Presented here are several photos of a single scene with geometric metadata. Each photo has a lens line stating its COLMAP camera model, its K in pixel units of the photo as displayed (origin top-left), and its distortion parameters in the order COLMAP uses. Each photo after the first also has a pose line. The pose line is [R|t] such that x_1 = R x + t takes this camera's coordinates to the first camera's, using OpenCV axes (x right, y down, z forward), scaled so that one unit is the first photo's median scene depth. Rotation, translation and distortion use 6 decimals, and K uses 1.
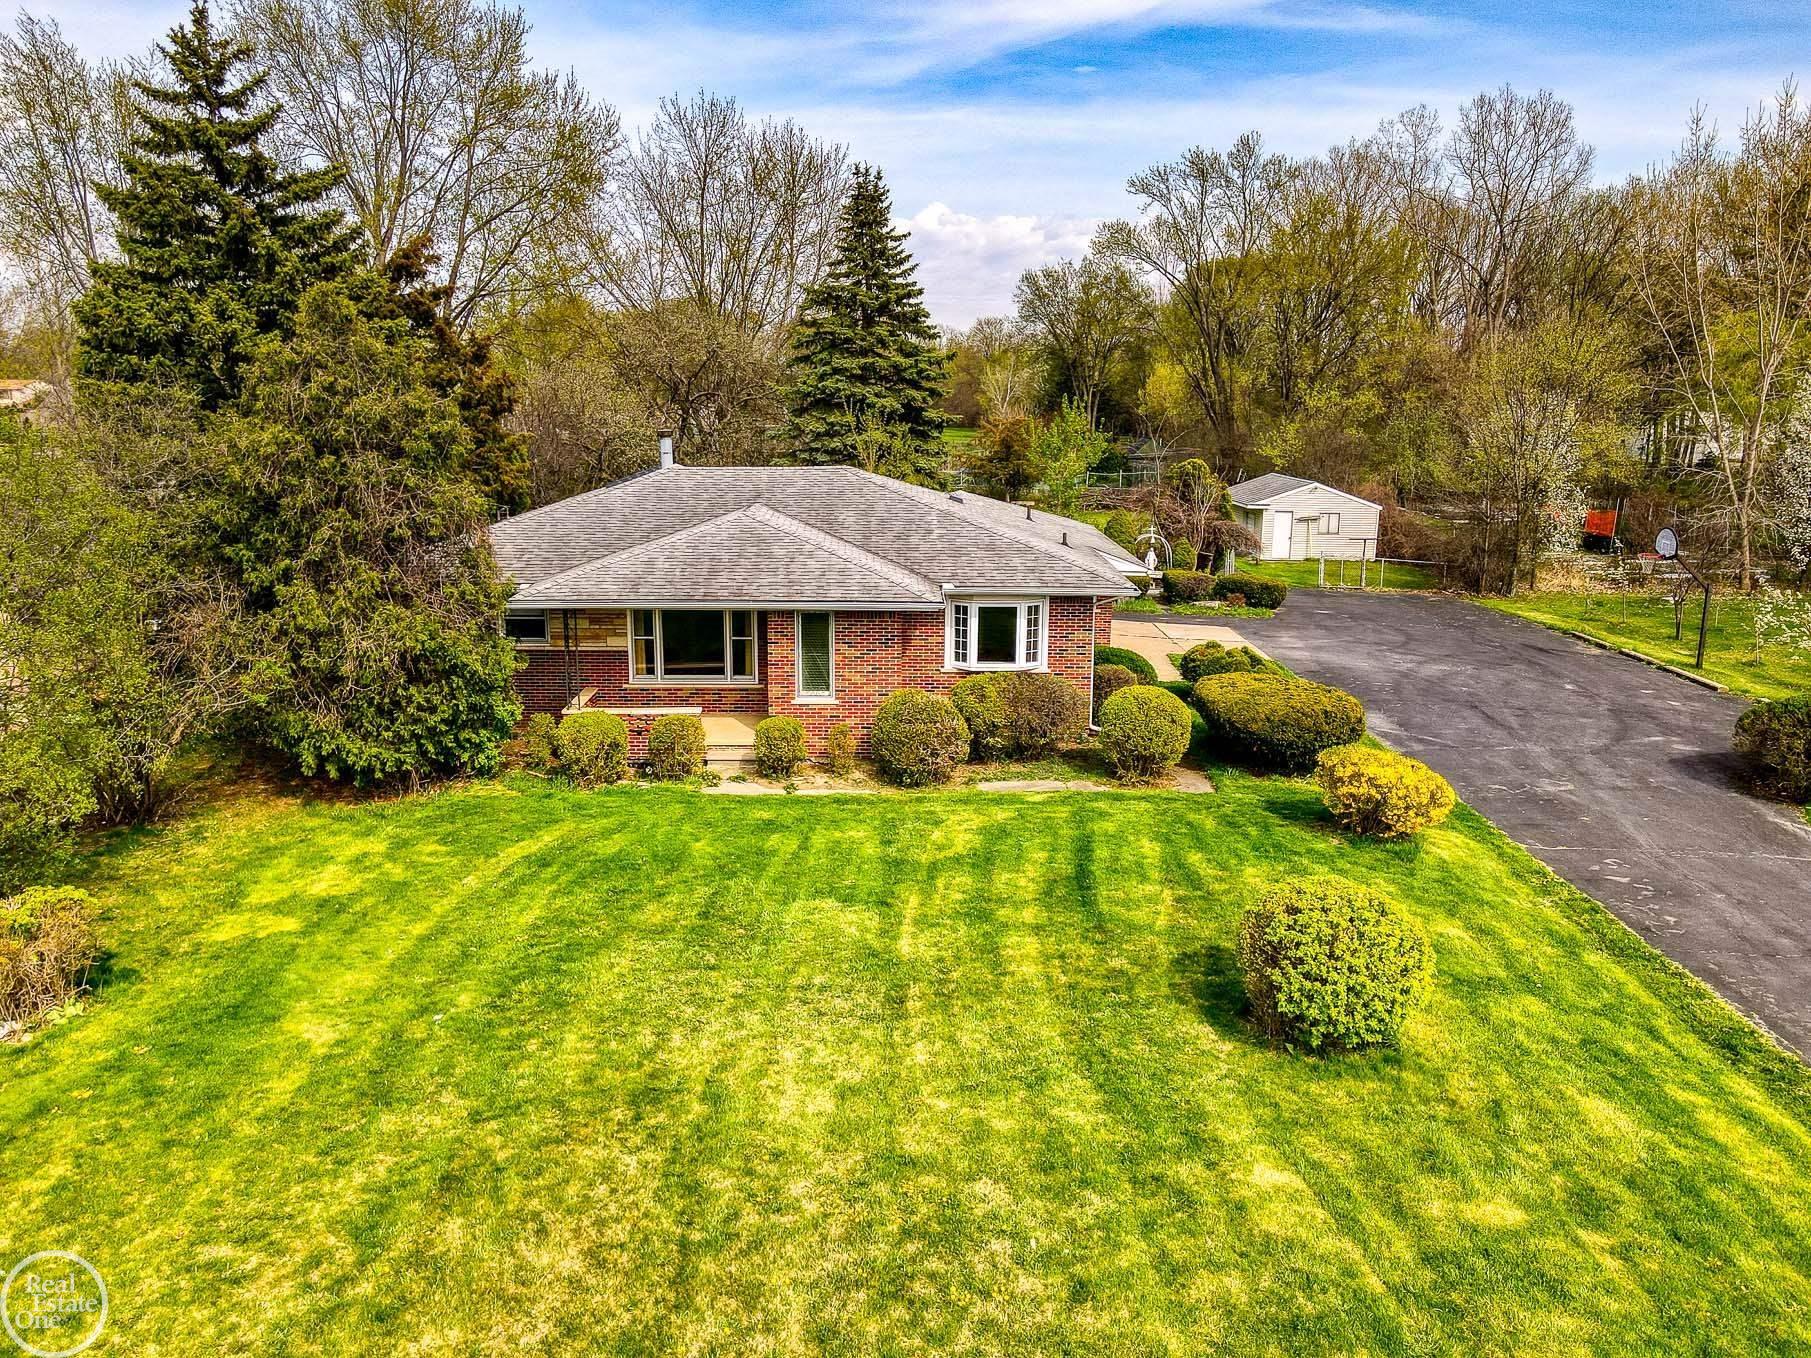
lens RADIAL K [[1333.9, 0, 905.5], [0, 1333.9, 679.0], [0, 0, 1]] dist [-0.002108, 0.033087]
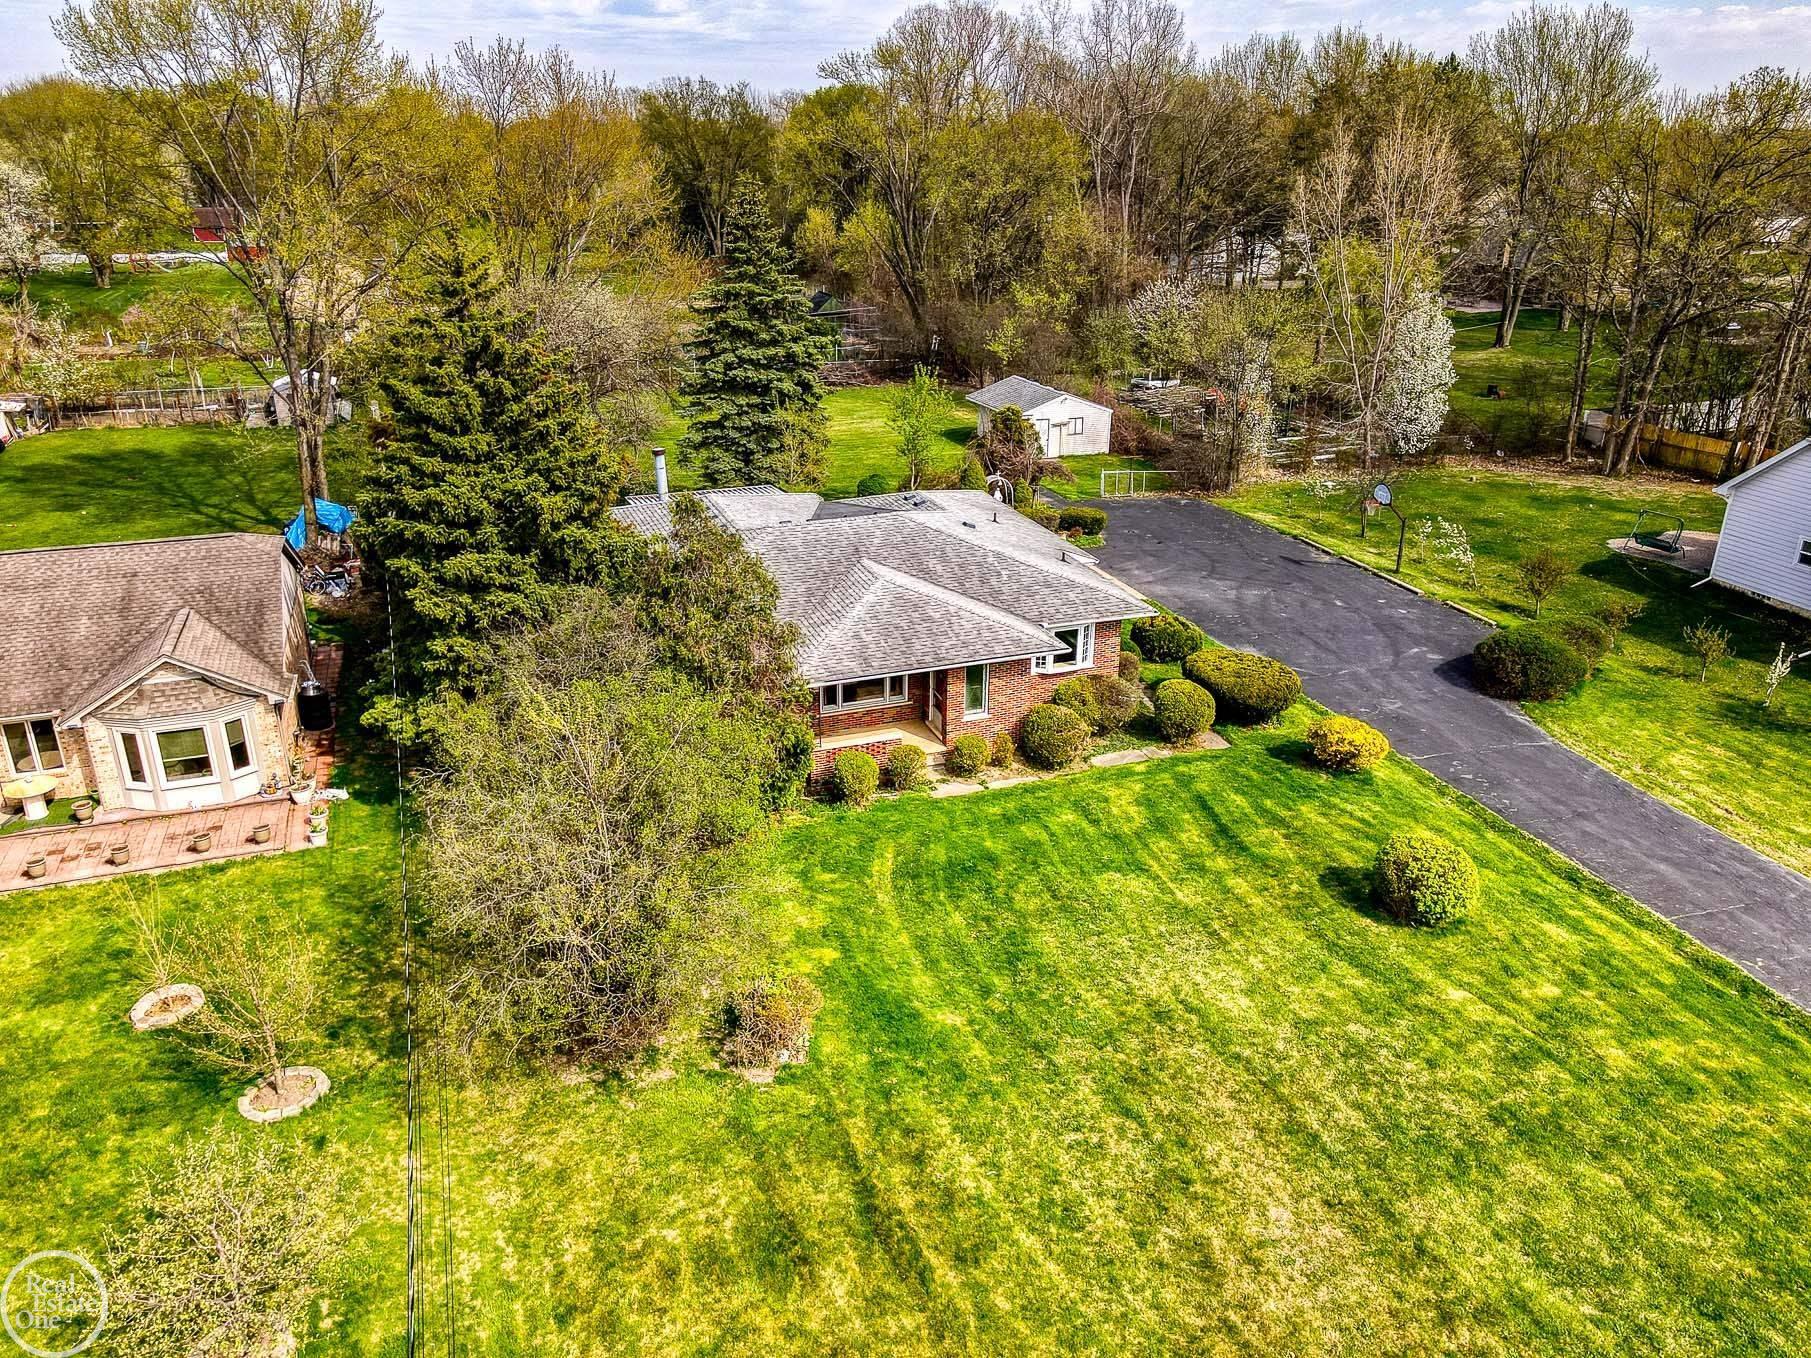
lens RADIAL K [[1333.9, 0, 905.5], [0, 1333.9, 679.0], [0, 0, 1]] dist [-0.002108, 0.033087]
pose [[0.938929, -0.132793, 0.317456, -0.719810], [0.074678, 0.979186, 0.188725, -0.368549], [-0.335910, -0.153492, 0.929303, -0.393377]]
